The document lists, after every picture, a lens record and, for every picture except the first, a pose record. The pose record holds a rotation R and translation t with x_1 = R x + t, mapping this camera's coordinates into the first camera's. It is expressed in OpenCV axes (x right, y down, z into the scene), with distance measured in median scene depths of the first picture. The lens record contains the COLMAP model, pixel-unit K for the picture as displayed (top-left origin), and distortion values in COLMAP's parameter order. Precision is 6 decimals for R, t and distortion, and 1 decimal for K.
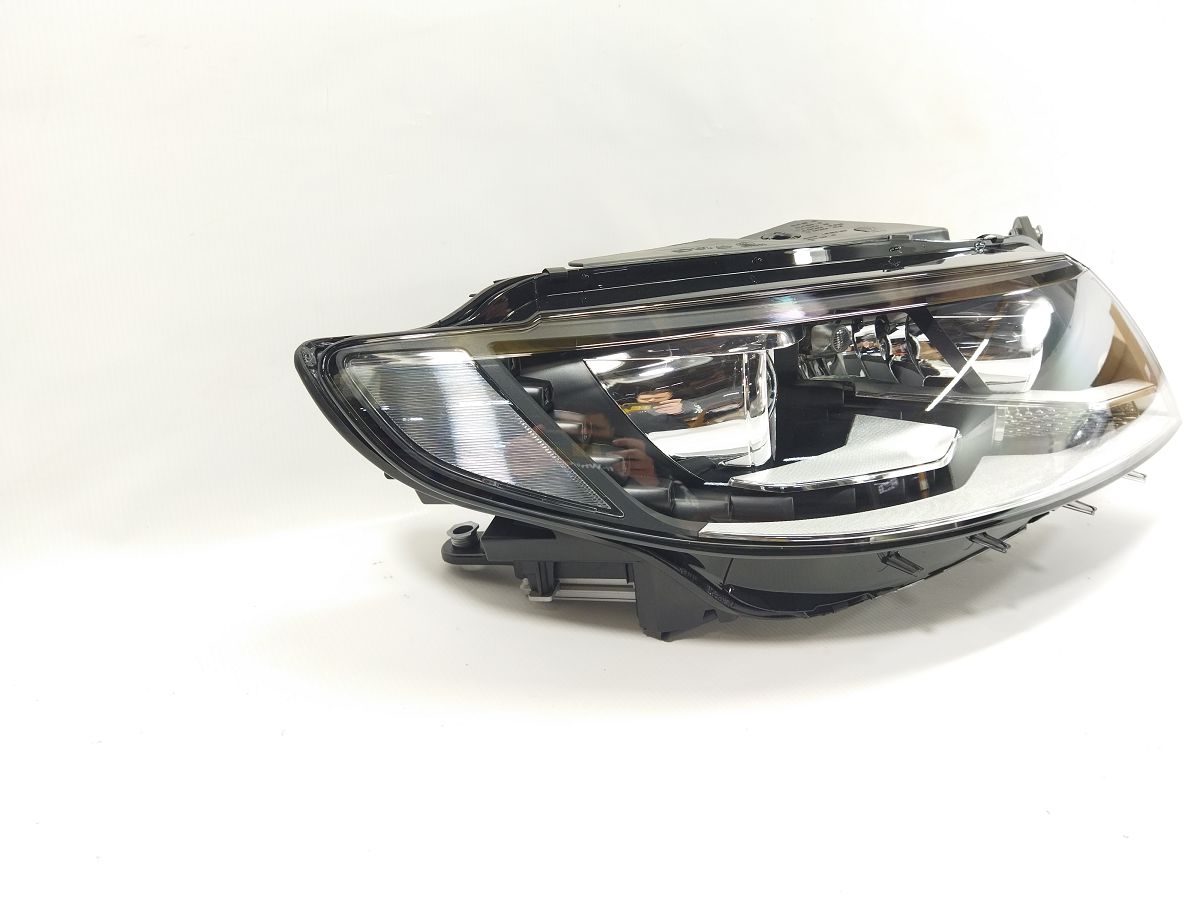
lens RADIAL K [[910.6, 0, 600.0], [0, 910.6, 450.0], [0, 0, 1]] dist [0.053205, -0.002679]
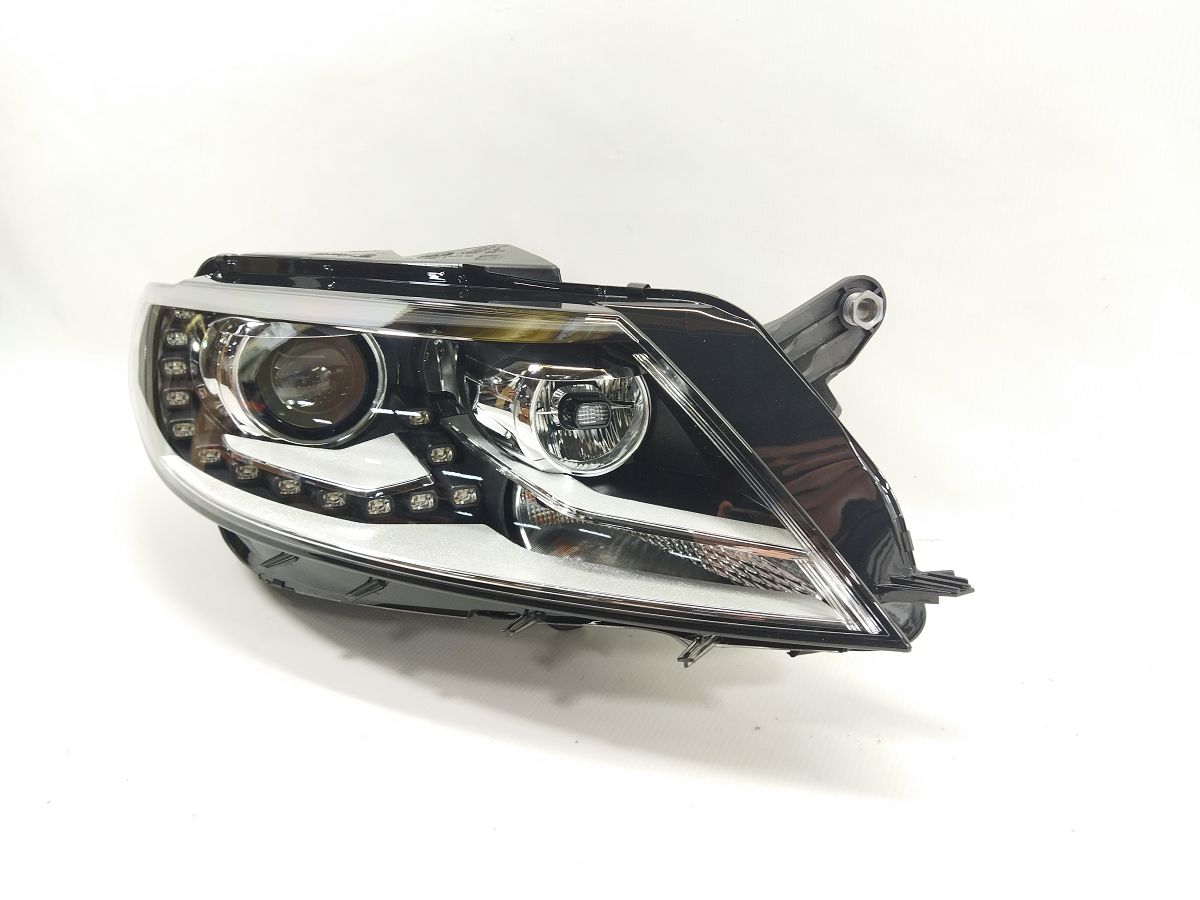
lens RADIAL K [[910.6, 0, 600.0], [0, 910.6, 450.0], [0, 0, 1]] dist [0.053205, -0.002679]
pose [[0.534454, 0.272399, -0.800098, 1.225741], [-0.281305, 0.950000, 0.135526, -0.225712], [0.797011, 0.152639, 0.584359, 0.600867]]
